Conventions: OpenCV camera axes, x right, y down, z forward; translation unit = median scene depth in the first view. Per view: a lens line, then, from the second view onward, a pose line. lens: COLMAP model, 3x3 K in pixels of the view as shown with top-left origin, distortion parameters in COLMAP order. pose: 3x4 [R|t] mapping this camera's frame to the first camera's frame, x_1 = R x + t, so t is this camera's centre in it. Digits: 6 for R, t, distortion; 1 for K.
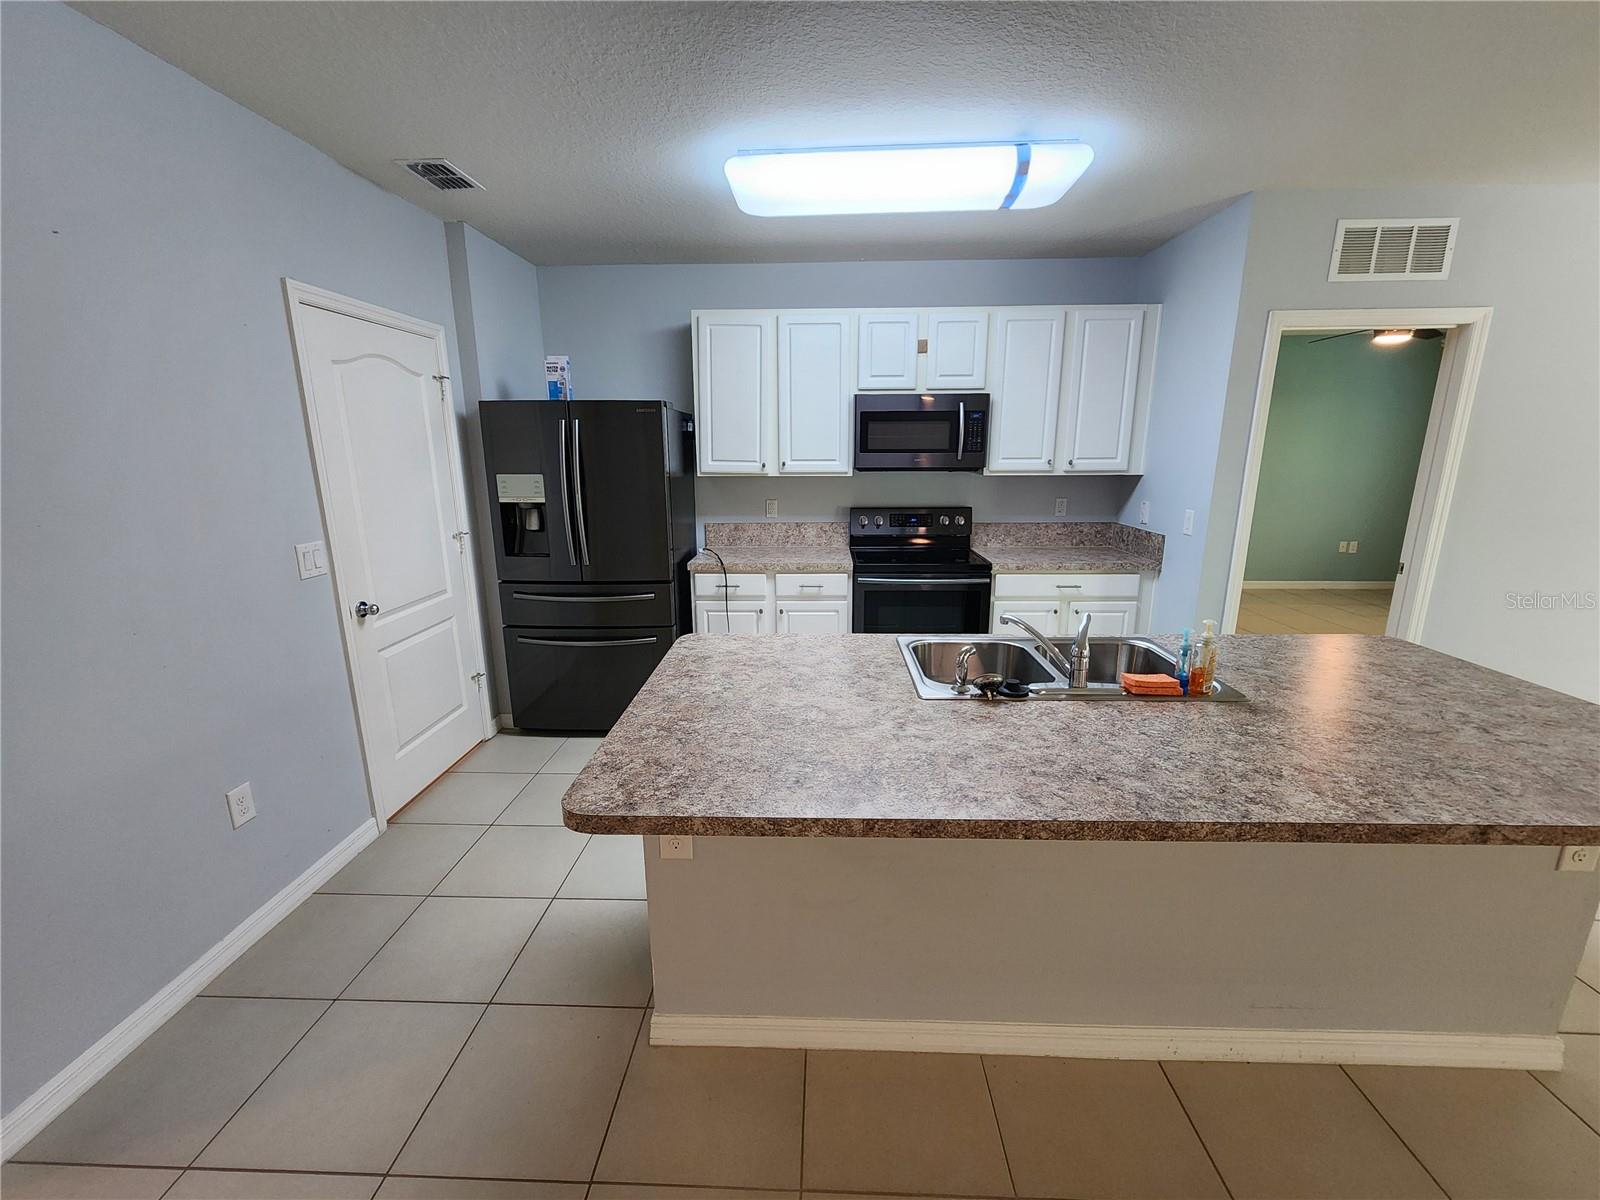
lens RADIAL K [[659.0, 0, 800.0], [0, 659.0, 600.0], [0, 0, 1]] dist [0.001460, 0.000165]
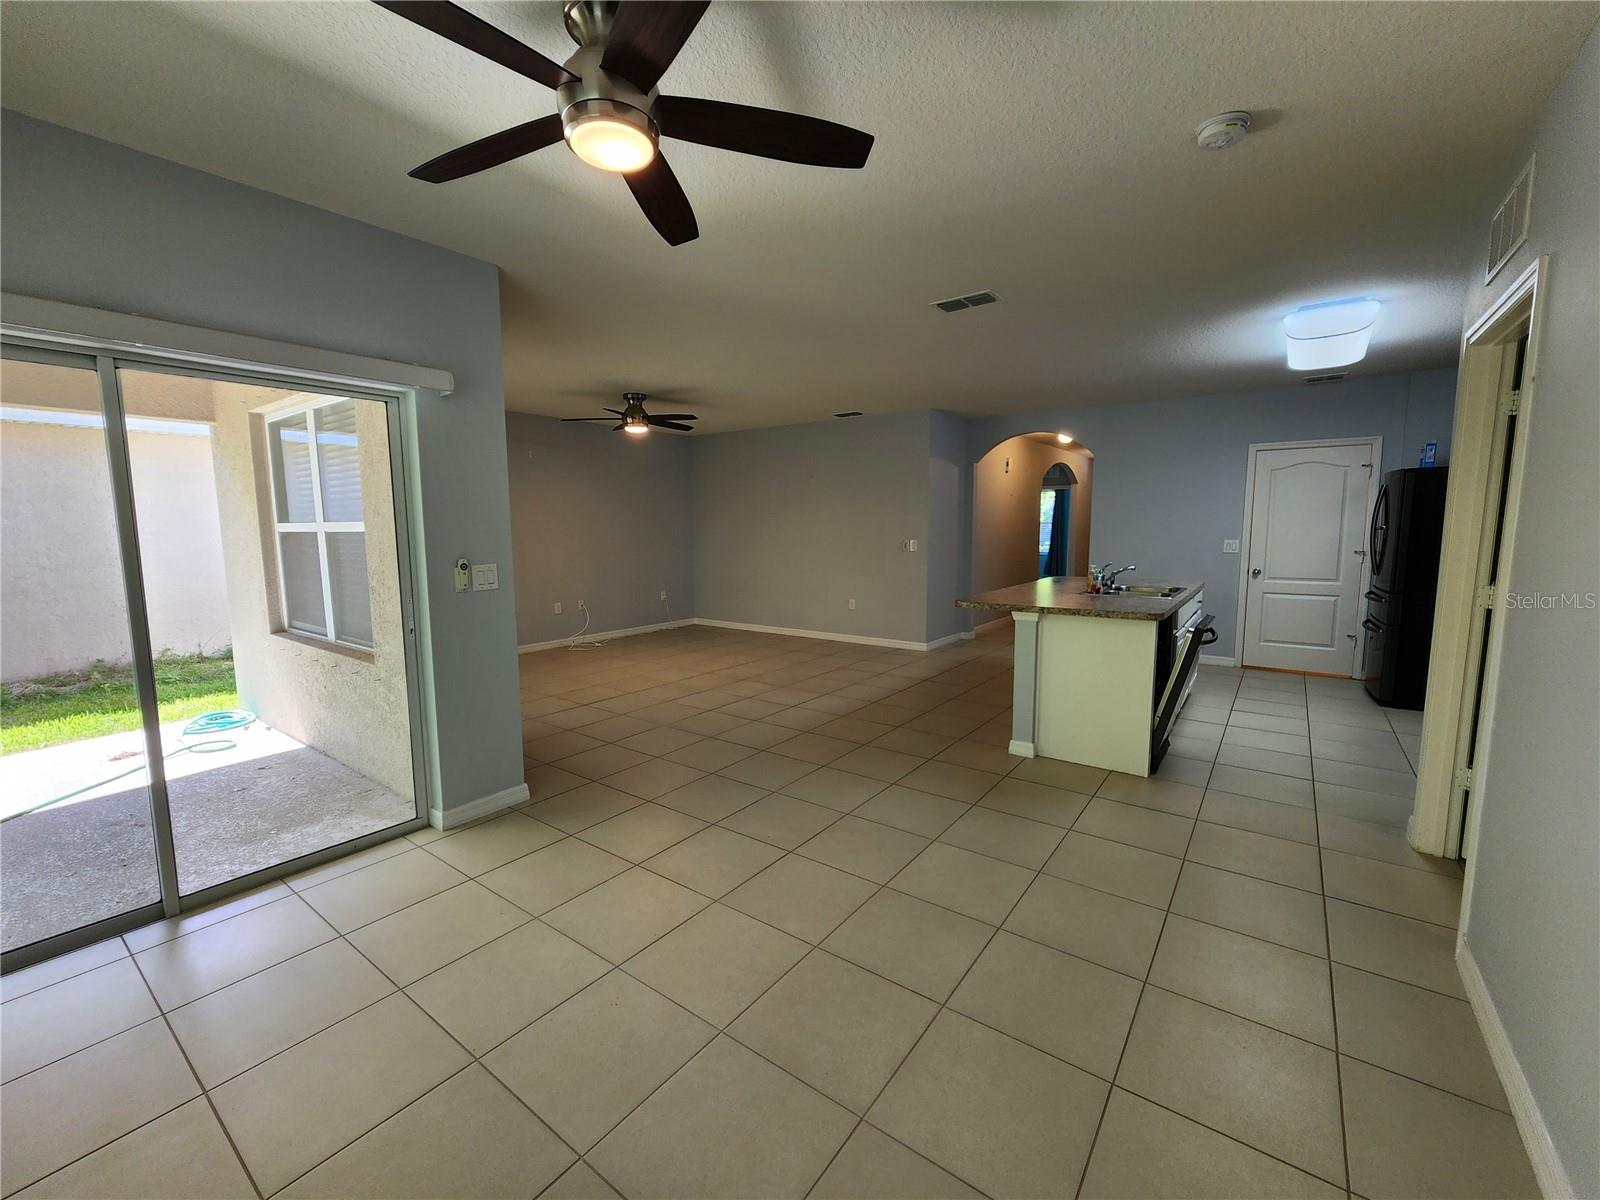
lens RADIAL K [[659.3, 0, 800.0], [0, 659.3, 600.0], [0, 0, 1]] dist [-0.002207, -0.000227]
pose [[-0.565946, 0.100180, -0.818333, 1.583953], [-0.180354, 0.953504, 0.241458, -0.118619], [0.804474, 0.284241, -0.521564, 0.675432]]
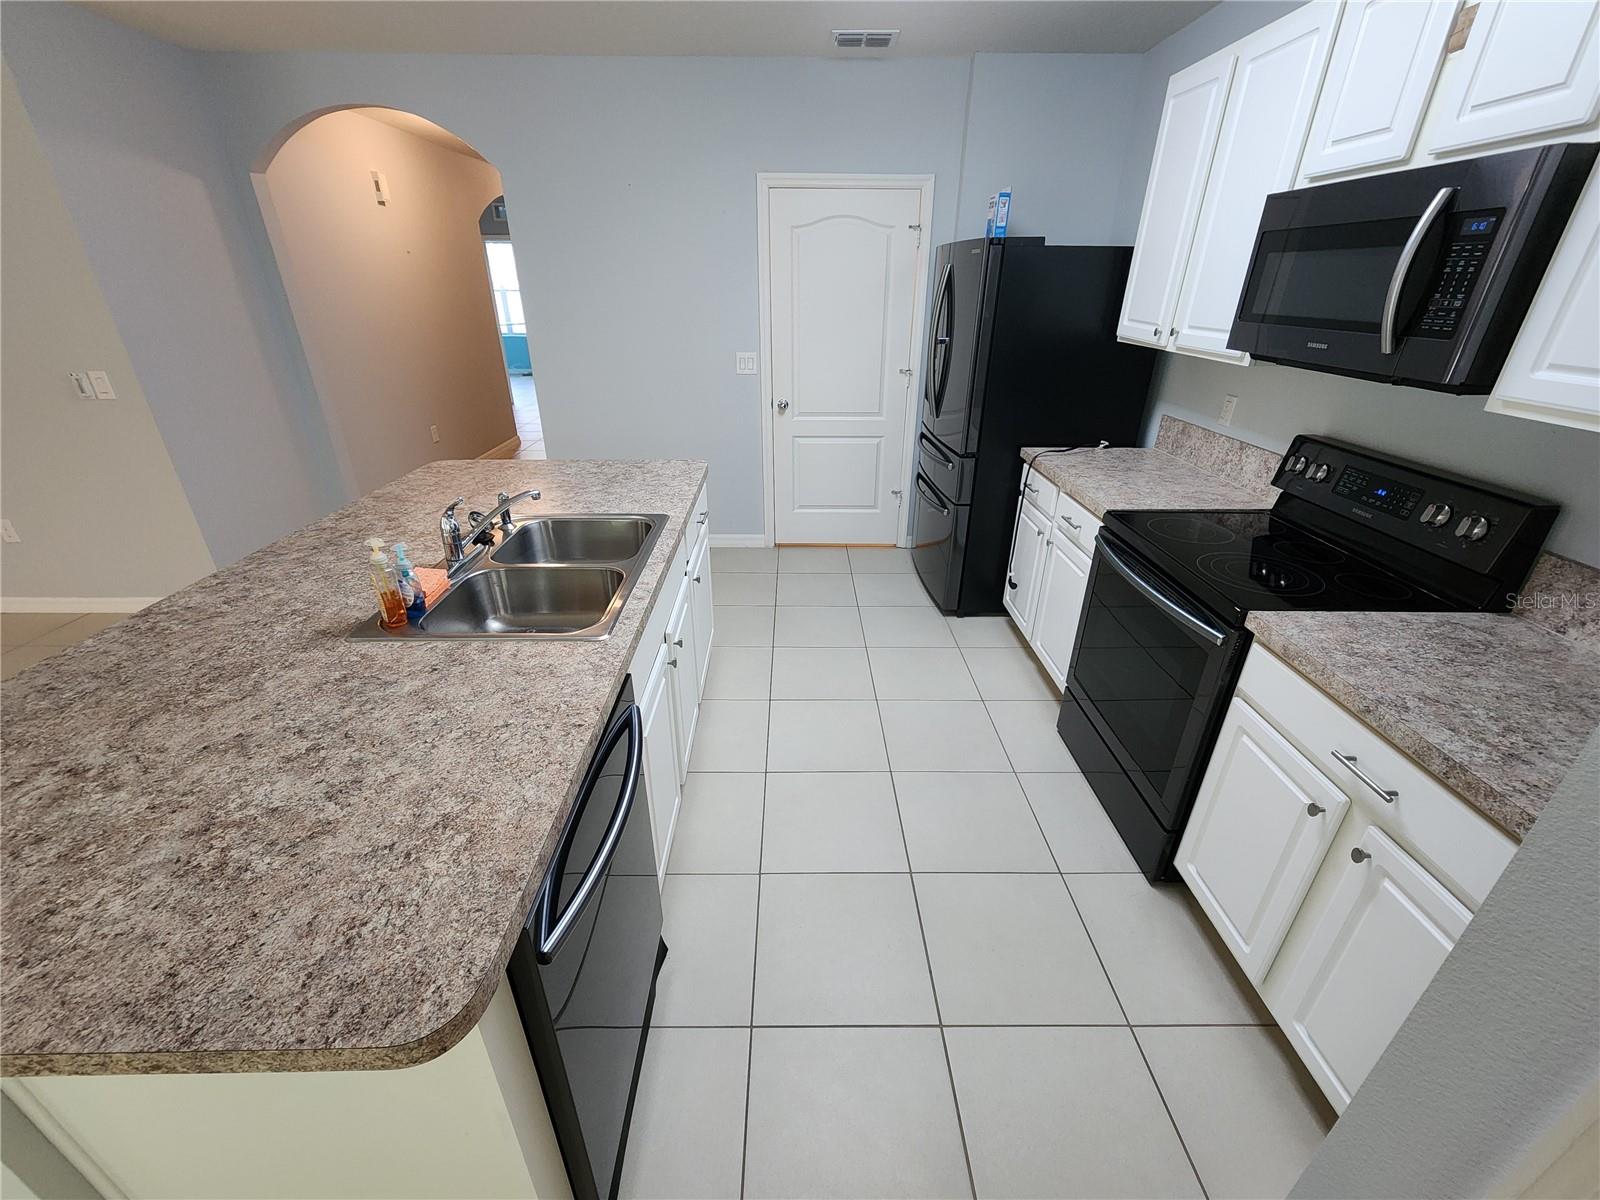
lens RADIAL K [[659.0, 0, 800.0], [0, 659.0, 600.0], [0, 0, 1]] dist [0.001460, 0.000165]
pose [[0.044392, 0.441533, -0.896146, 0.652035], [-0.232370, 0.876991, 0.420584, -0.172650], [0.971614, 0.189567, 0.141530, 0.649952]]
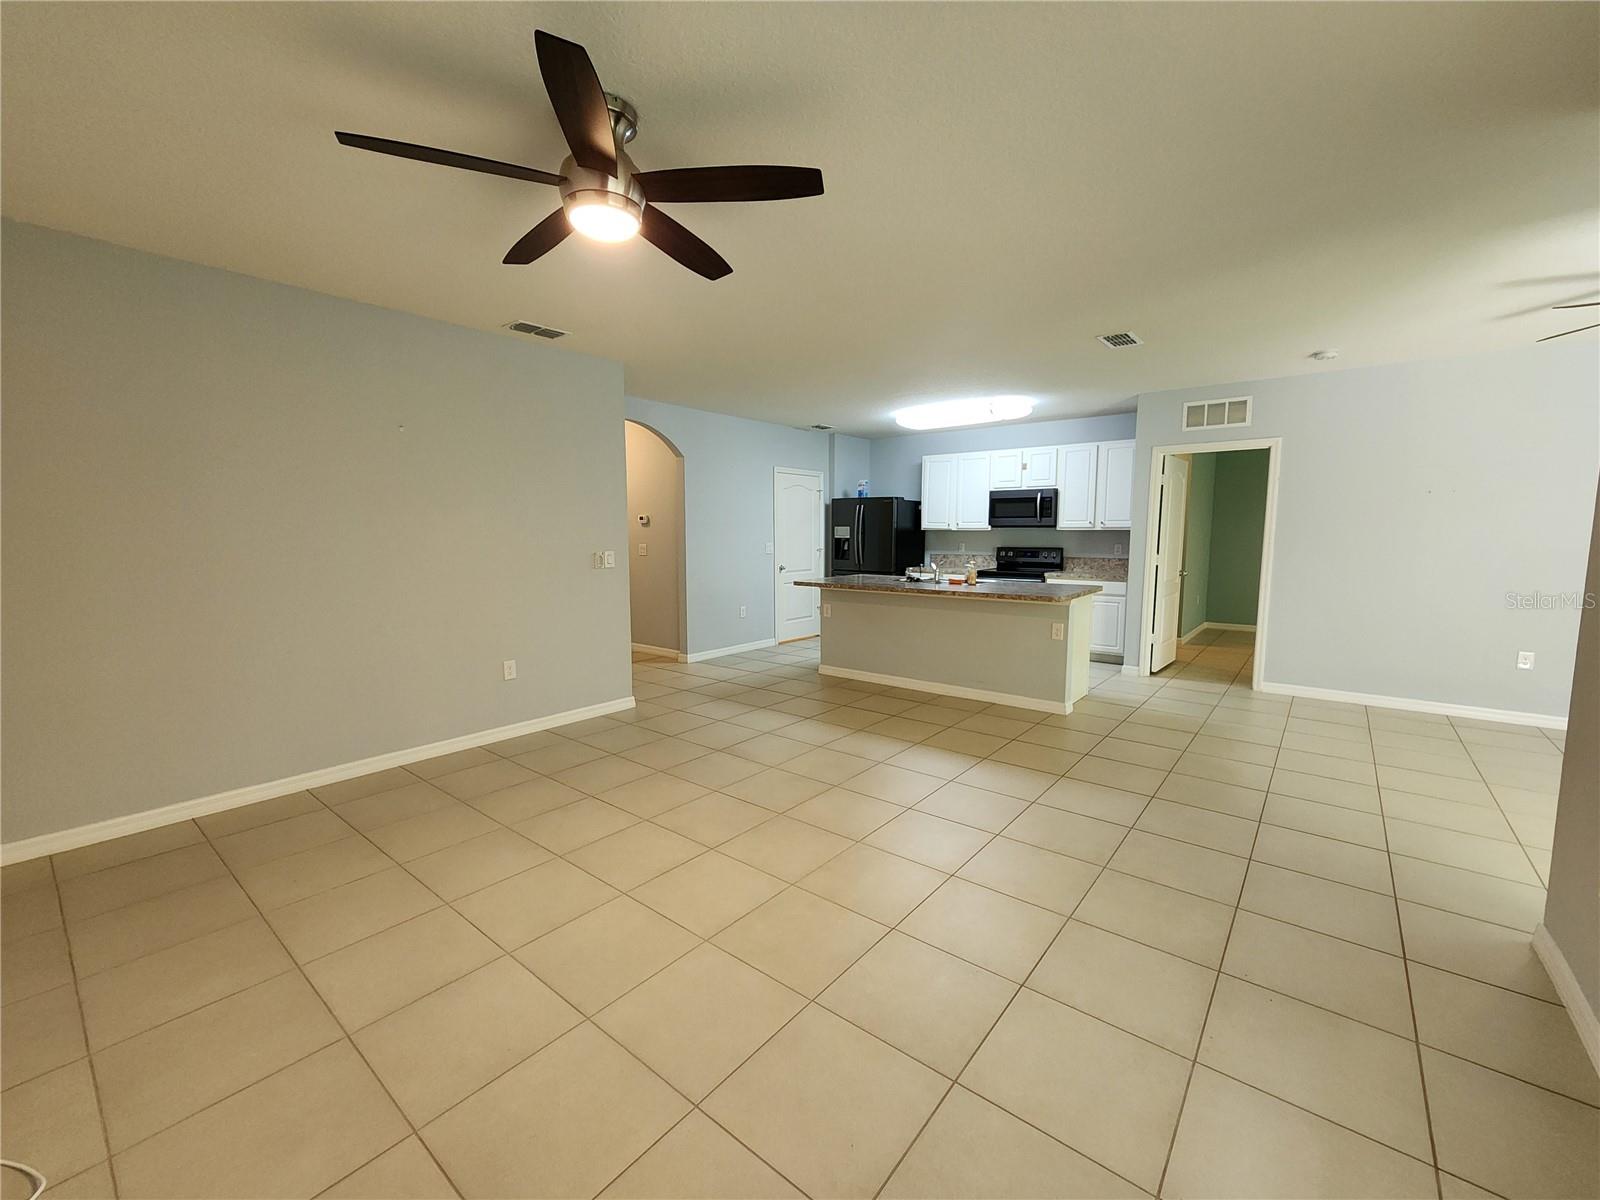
lens RADIAL K [[659.0, 0, 800.0], [0, 659.0, 600.0], [0, 0, 1]] dist [0.001460, 0.000165]
pose [[0.796763, 0.068301, -0.600420, 0.885396], [-0.141008, 0.987177, -0.074823, 0.269147], [0.587610, 0.144281, 0.796177, -0.959847]]
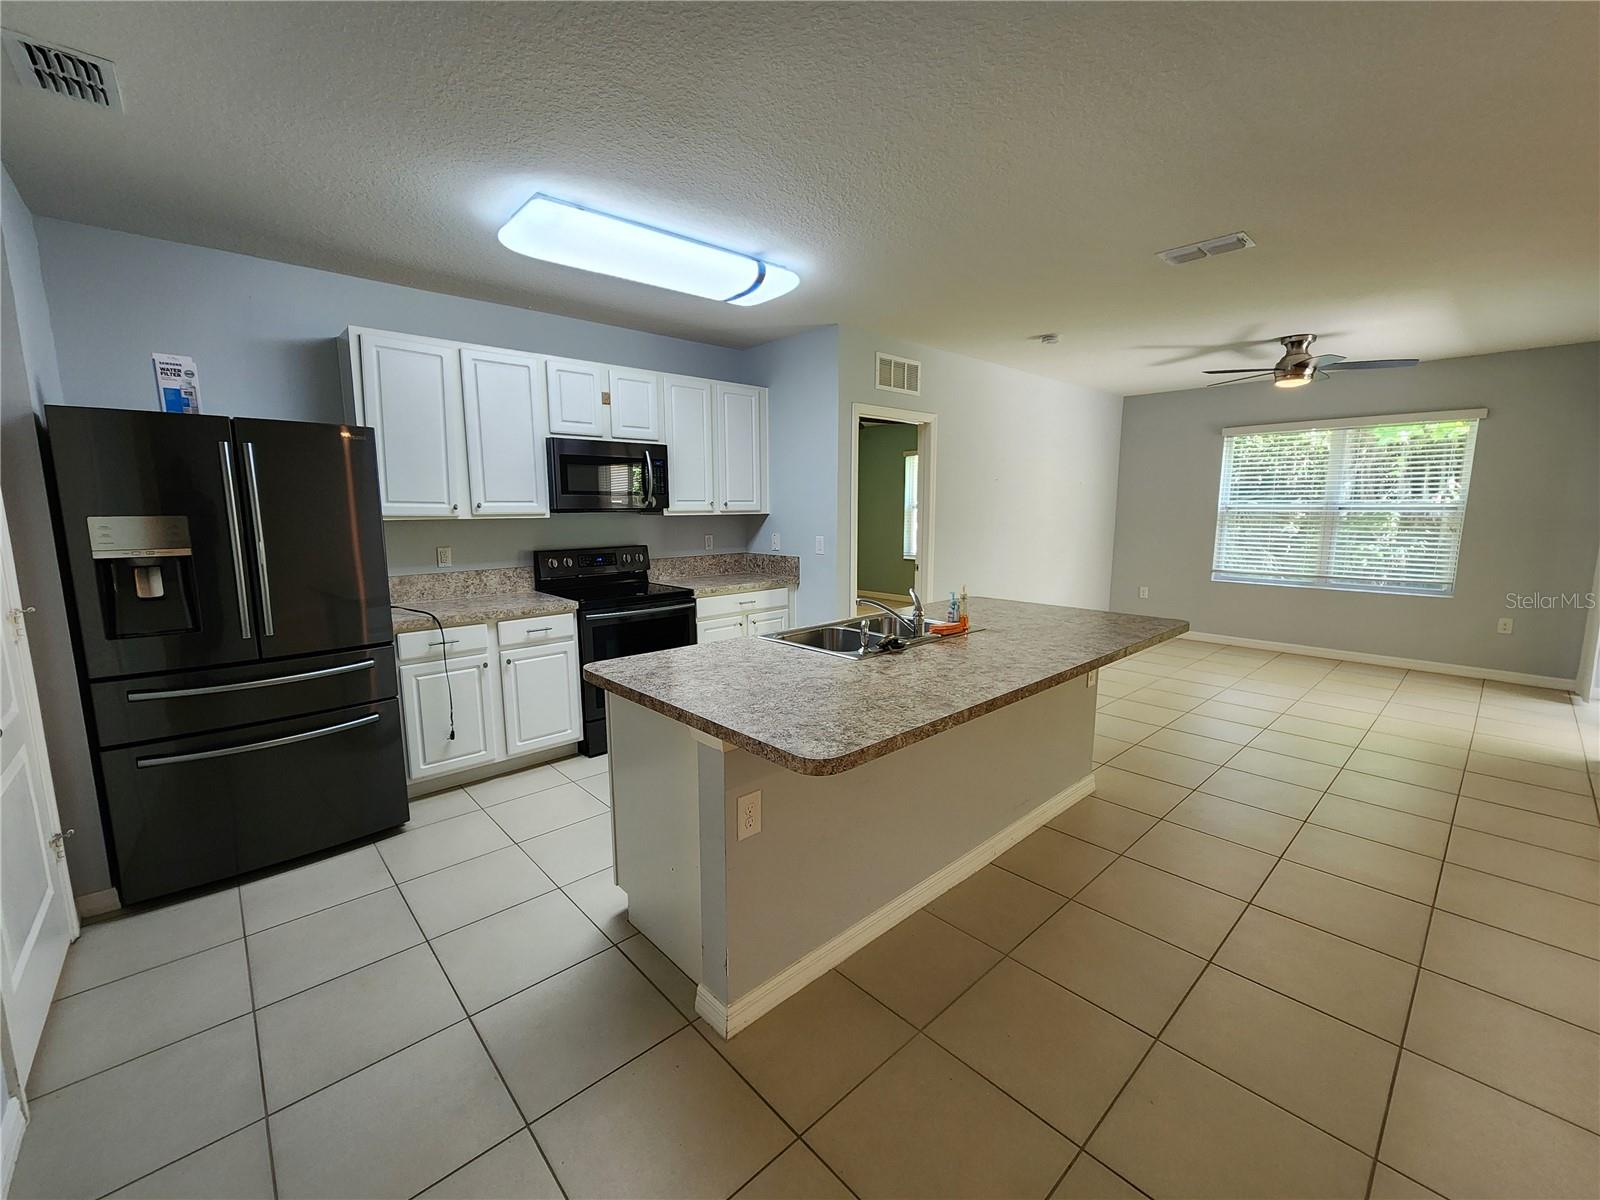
lens RADIAL K [[659.3, 0, 800.0], [0, 659.3, 600.0], [0, 0, 1]] dist [-0.002207, -0.000227]
pose [[0.710164, -0.099574, 0.696959, -0.379205], [0.160306, 0.986814, -0.022358, 0.018369], [-0.685543, 0.127605, 0.716762, 0.046272]]
